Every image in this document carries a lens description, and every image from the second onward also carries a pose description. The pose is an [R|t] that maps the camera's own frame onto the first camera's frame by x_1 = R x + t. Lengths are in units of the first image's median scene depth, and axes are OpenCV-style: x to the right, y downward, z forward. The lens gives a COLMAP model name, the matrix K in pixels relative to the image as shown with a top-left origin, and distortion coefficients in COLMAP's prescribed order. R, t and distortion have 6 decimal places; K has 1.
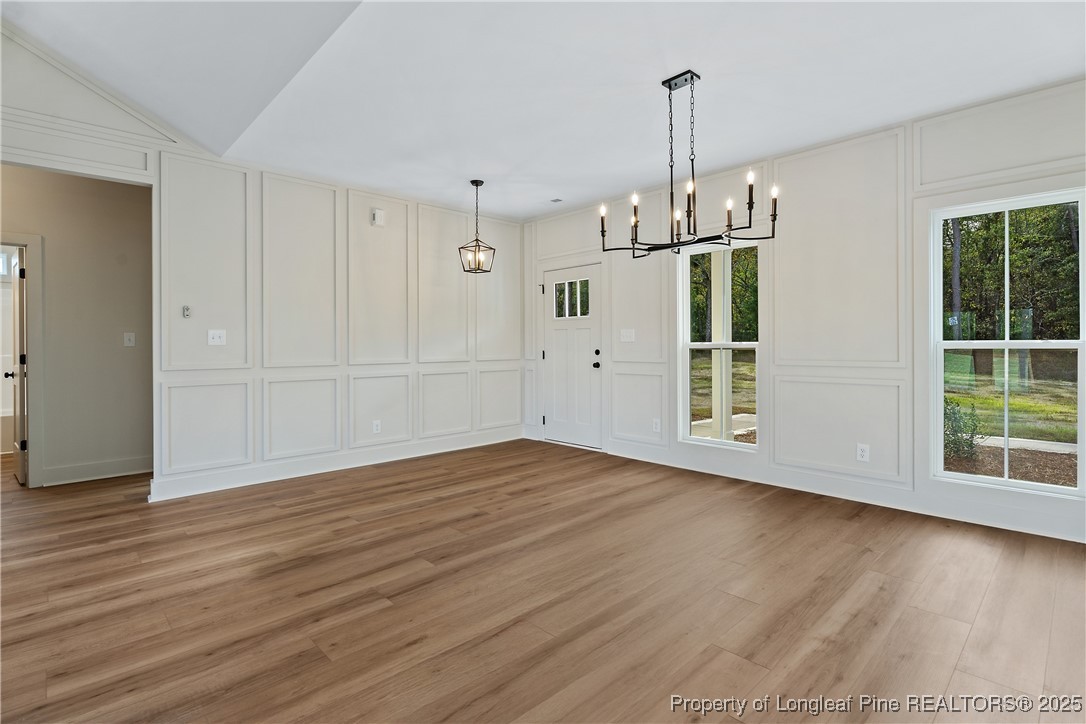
lens RADIAL K [[522.6, 0, 549.7], [0, 522.6, 344.9], [0, 0, 1]] dist [-0.008772, 0.000434]
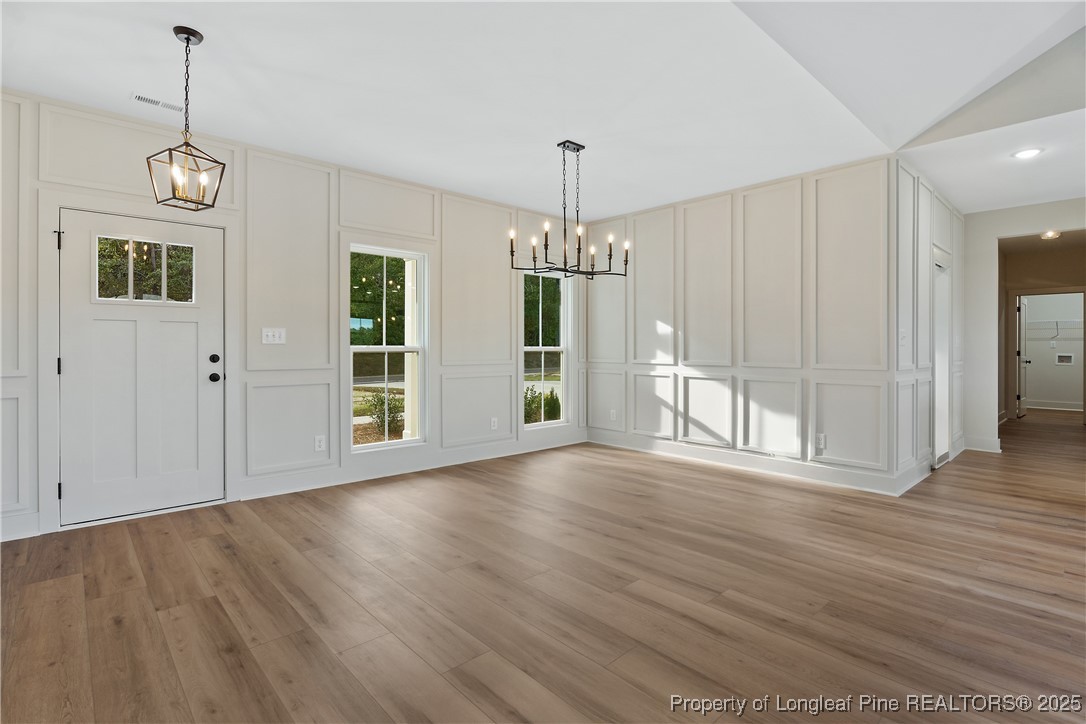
lens RADIAL K [[522.6, 0, 539.8], [0, 522.6, 348.2], [0, 0, 1]] dist [-0.008772, 0.000434]
pose [[0.031318, 0.005938, 0.999492, -0.809913], [-0.001429, 0.999982, -0.005896, 0.005922], [-0.999508, -0.001244, 0.031326, 0.794149]]
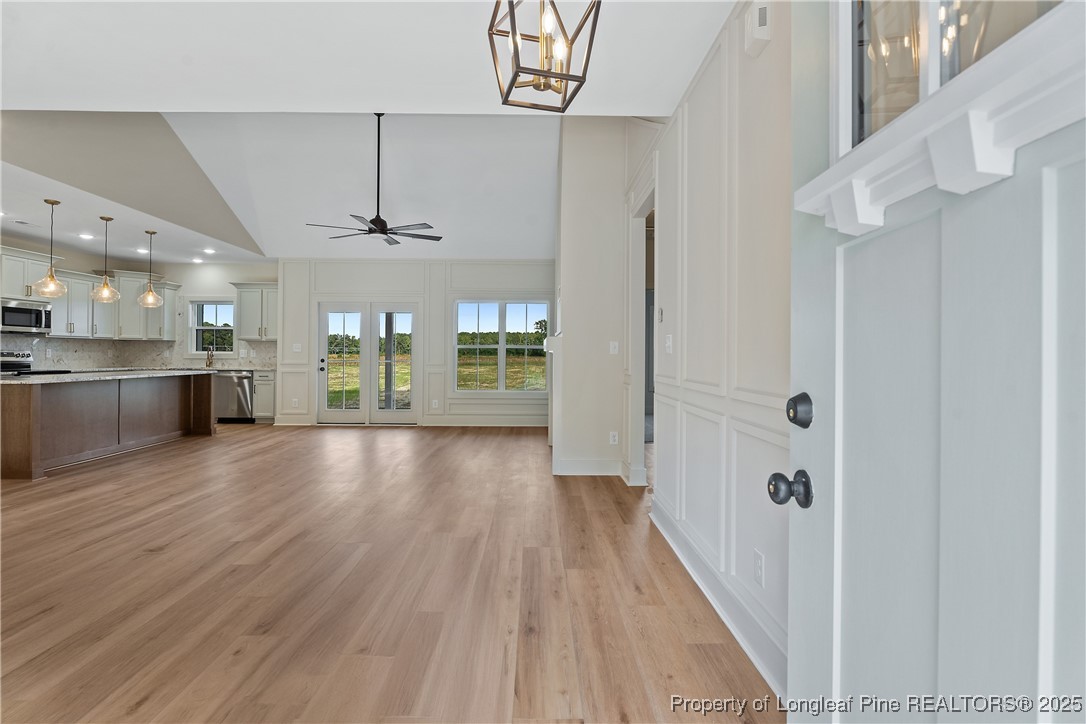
lens RADIAL K [[522.6, 0, 545.9], [0, 522.6, 352.0], [0, 0, 1]] dist [-0.008772, 0.000434]
pose [[-0.681912, 0.006351, -0.731406, 0.077292], [0.003905, 0.999980, 0.005043, -0.005089], [0.731423, 0.000583, -0.681923, 1.498918]]
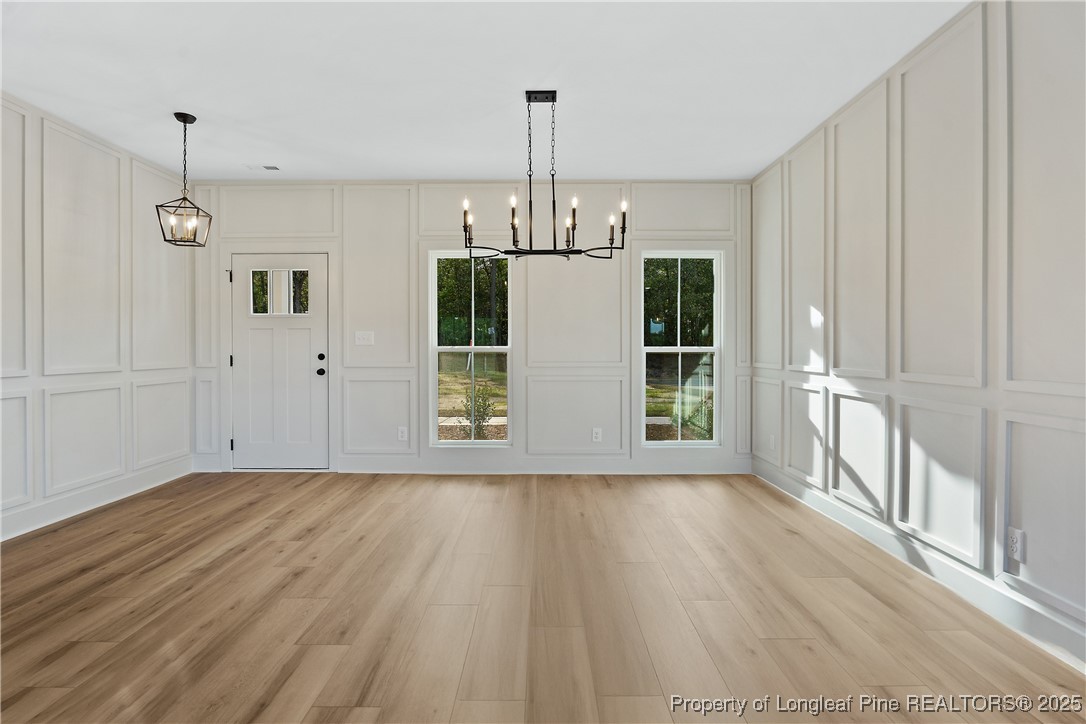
lens RADIAL K [[522.6, 0, 541.2], [0, 522.6, 354.2], [0, 0, 1]] dist [-0.008772, 0.000434]
pose [[0.699248, -0.001672, 0.714877, -0.383146], [-0.003885, 0.999974, 0.006139, 0.003871], [-0.714869, -0.007070, 0.699223, 0.202727]]
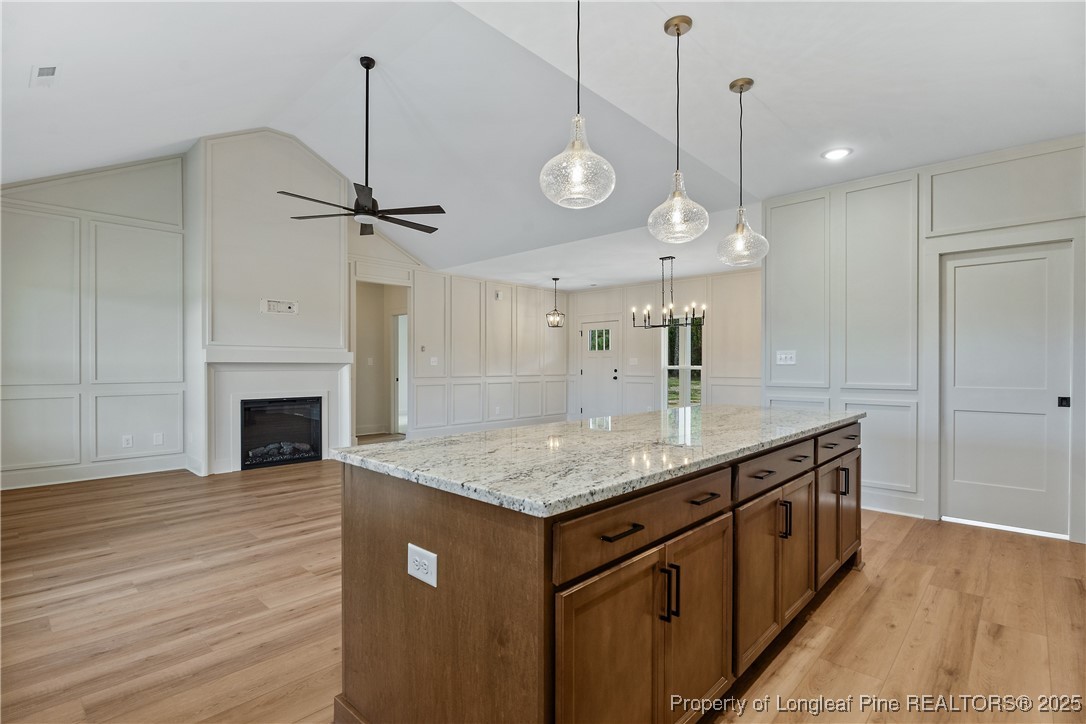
lens RADIAL K [[522.6, 0, 548.7], [0, 522.6, 367.3], [0, 0, 1]] dist [-0.008772, 0.000434]
pose [[0.998399, 0.007338, 0.056086, -0.333909], [-0.007530, 0.999966, 0.003211, -0.002013], [-0.056061, -0.003629, 0.998421, -1.078597]]
